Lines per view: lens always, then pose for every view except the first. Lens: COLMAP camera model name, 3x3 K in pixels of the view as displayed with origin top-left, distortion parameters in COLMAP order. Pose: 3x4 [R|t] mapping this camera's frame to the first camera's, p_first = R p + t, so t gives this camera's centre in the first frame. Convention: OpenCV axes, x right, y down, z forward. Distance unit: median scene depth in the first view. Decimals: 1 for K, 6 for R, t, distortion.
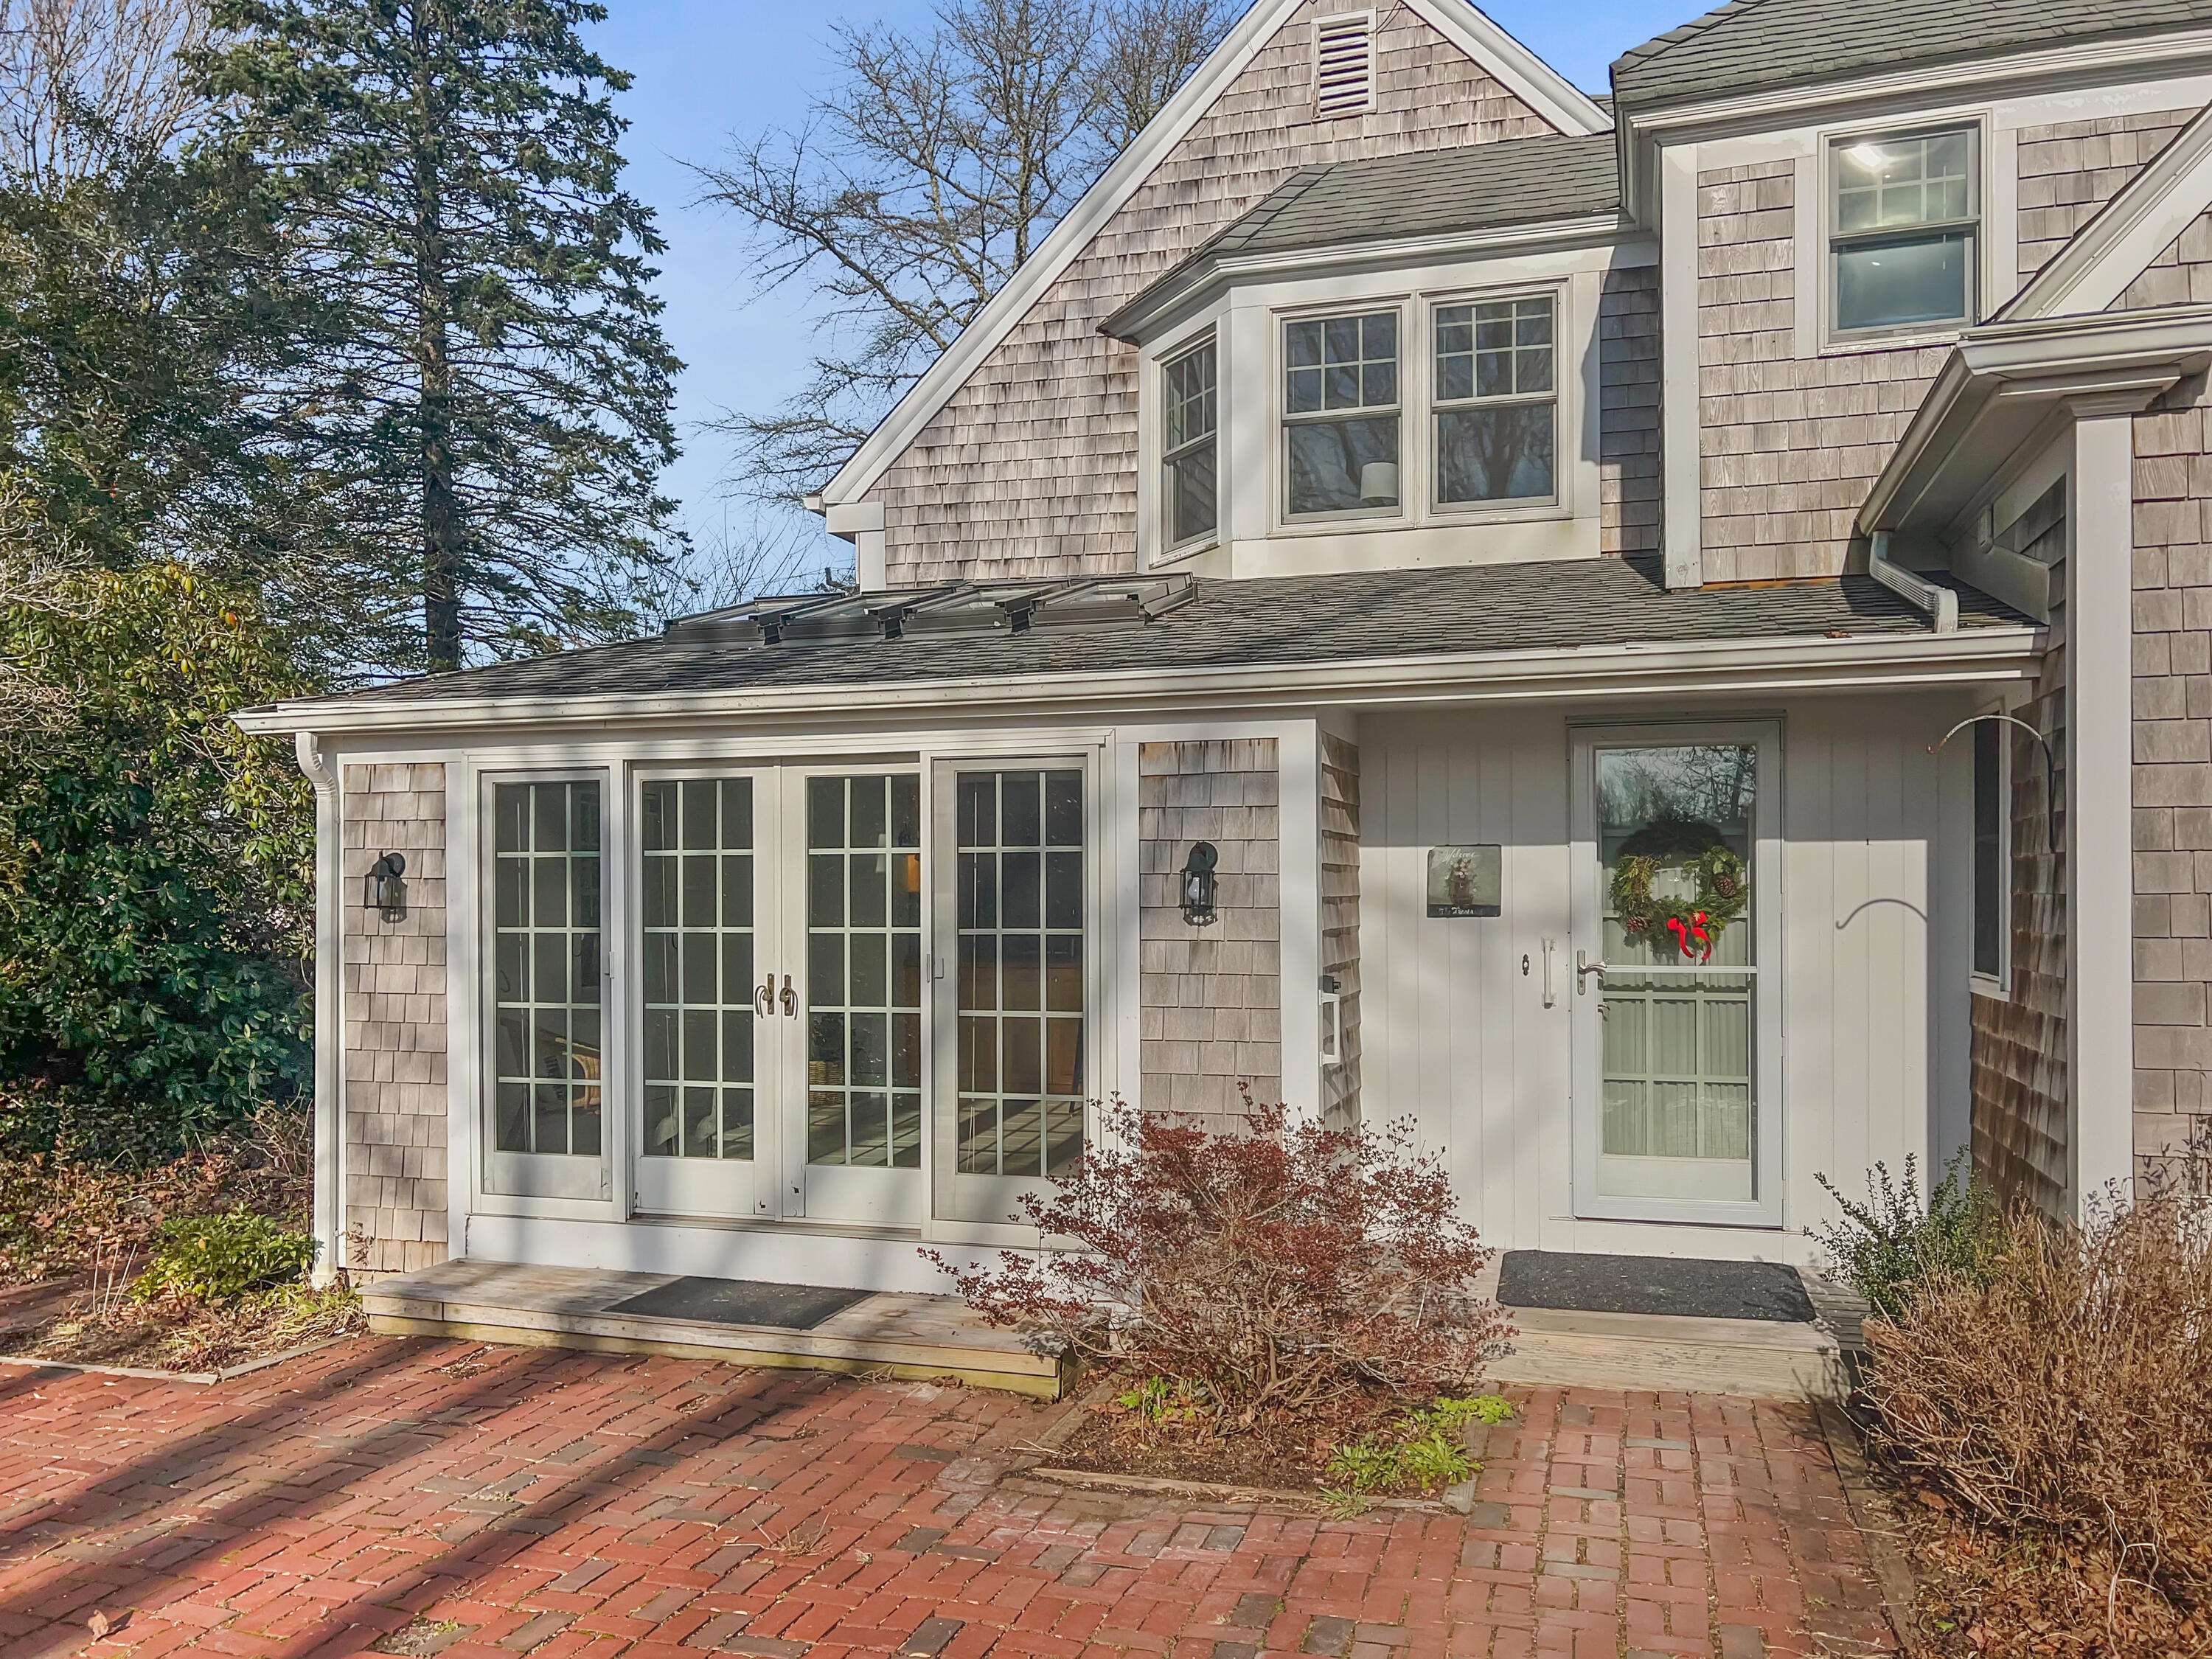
lens RADIAL K [[1719.9, 0, 1294.1], [0, 1719.9, 871.9], [0, 0, 1]] dist [0.017661, -0.011831]
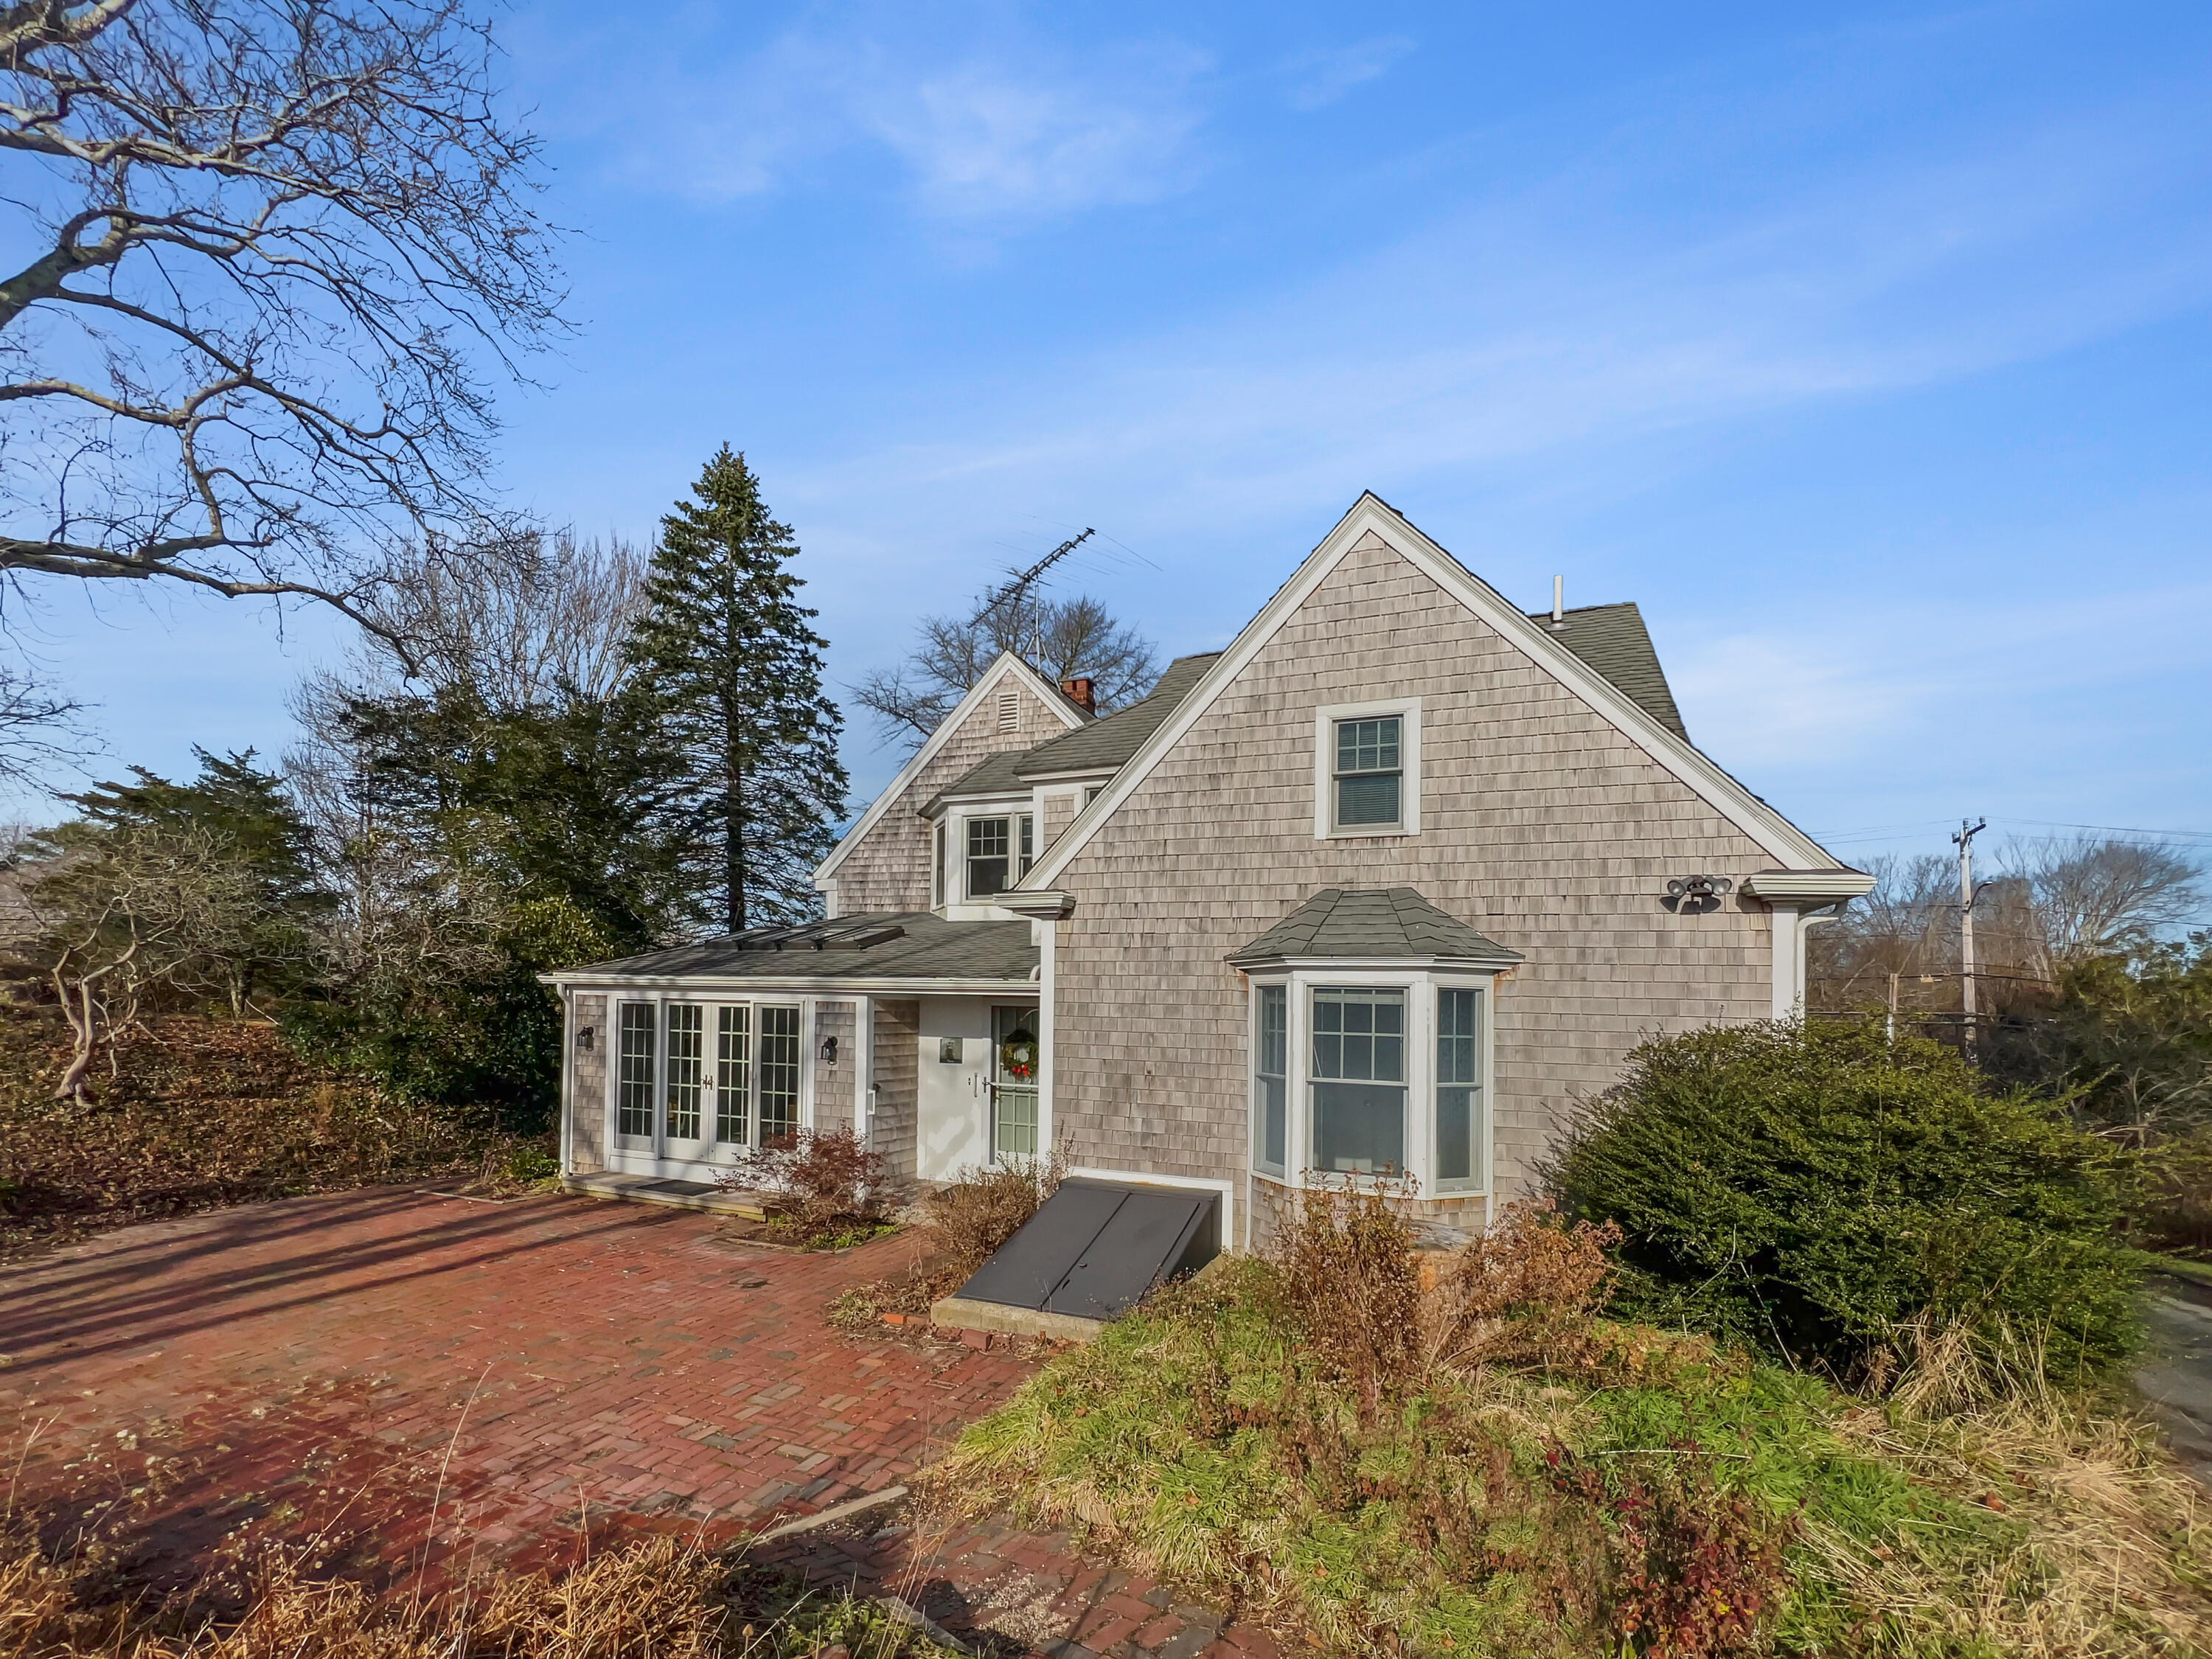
lens RADIAL K [[922.6, 0, 1211.0], [0, 922.6, 1023.5], [0, 0, 1]] dist [0.011461, -0.000873]
pose [[0.997804, 0.030311, -0.058886, 0.616324], [-0.028987, 0.999310, 0.023204, -0.085677], [0.059549, -0.021446, 0.997995, -0.479861]]
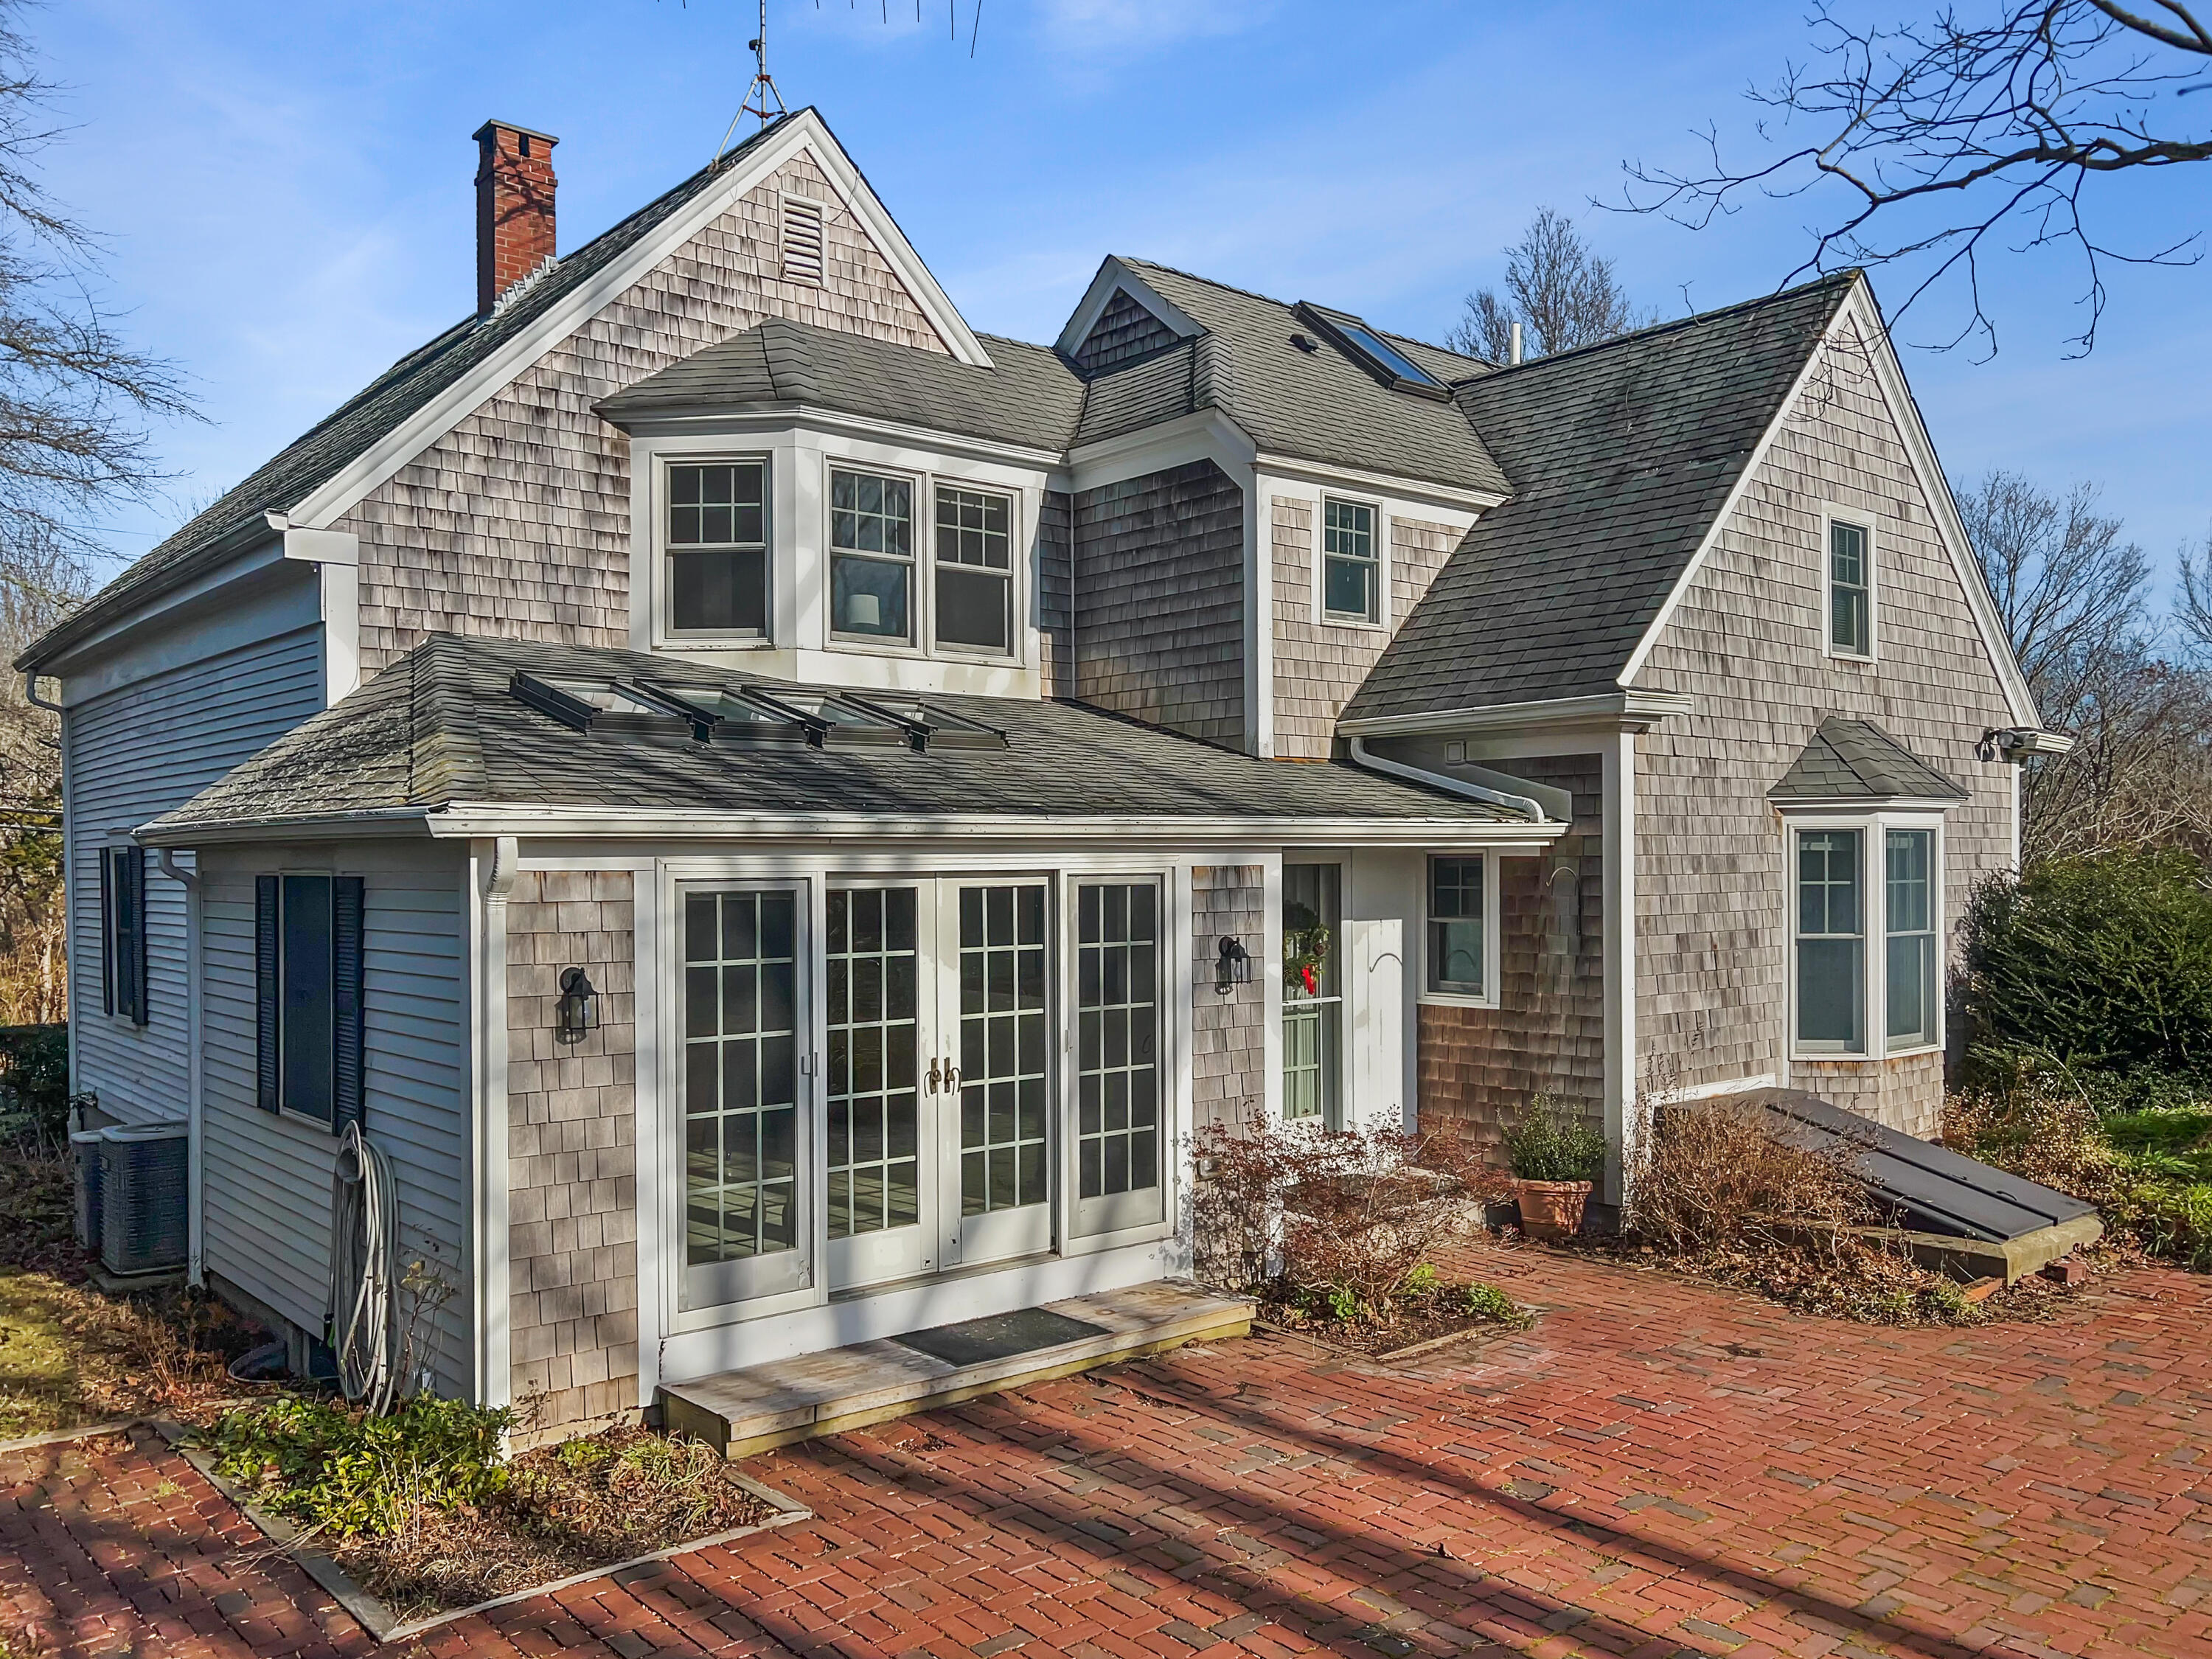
lens RADIAL K [[1719.9, 0, 1051.2], [0, 1719.9, 857.1], [0, 0, 1]] dist [0.017661, -0.011831]
pose [[0.561569, 0.002694, 0.827425, -1.202532], [-0.004454, 0.999990, -0.000233, -0.074875], [-0.827418, -0.003554, 0.561576, 0.286518]]
